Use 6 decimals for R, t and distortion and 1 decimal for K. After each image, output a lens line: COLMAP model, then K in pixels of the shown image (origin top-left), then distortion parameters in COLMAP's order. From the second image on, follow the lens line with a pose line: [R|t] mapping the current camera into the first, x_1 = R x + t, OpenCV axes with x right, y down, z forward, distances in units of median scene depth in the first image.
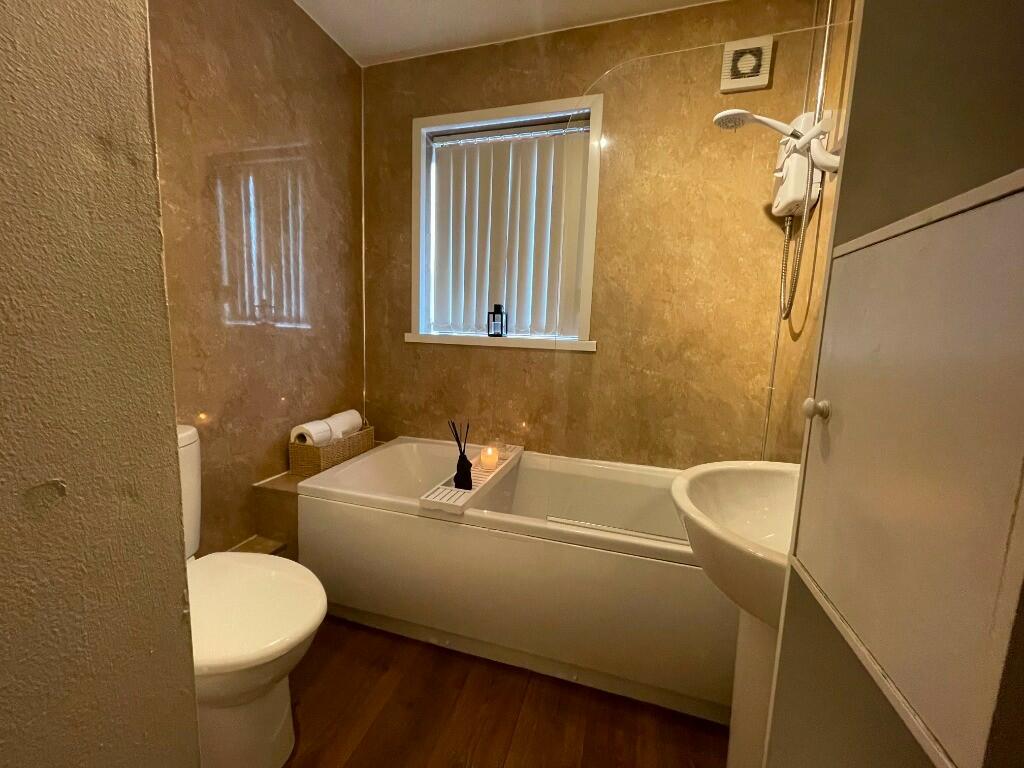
lens RADIAL K [[412.0, 0, 511.1], [0, 412.0, 384.0], [0, 0, 1]] dist [0.000437, 0.001531]
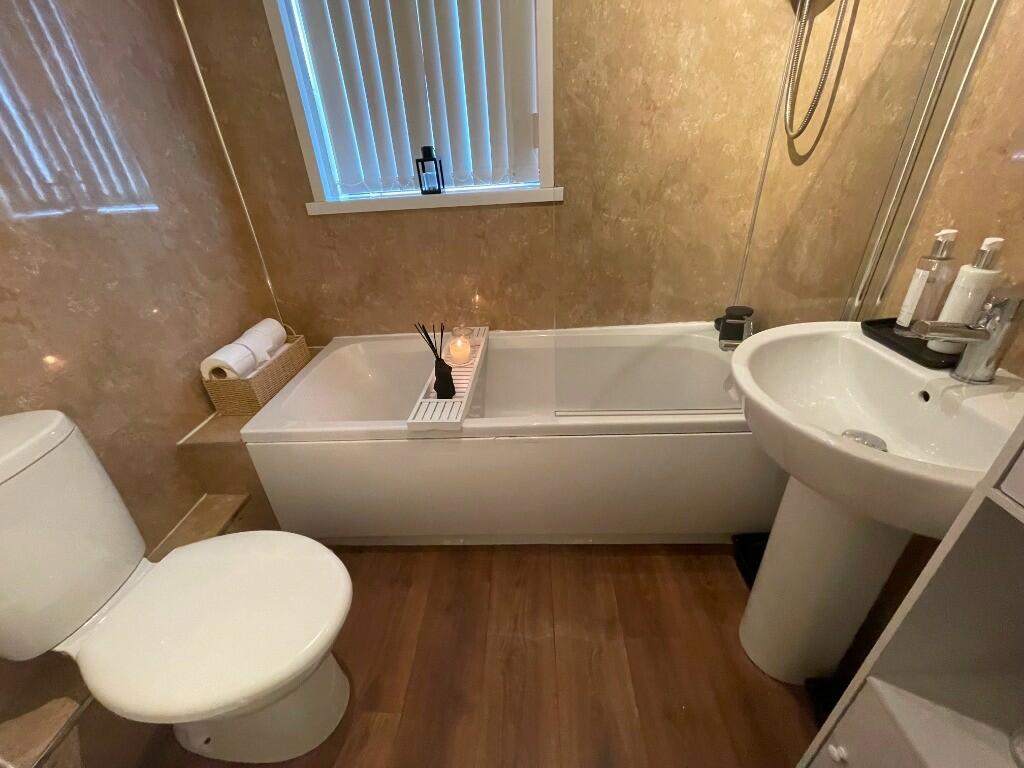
lens RADIAL K [[412.0, 0, 508.9], [0, 412.0, 381.4], [0, 0, 1]] dist [0.000437, 0.001531]
pose [[0.965304, -0.198130, 0.170096, -0.113427], [0.124372, 0.921601, 0.367674, -0.065910], [-0.229608, -0.333762, 0.914266, 0.159045]]
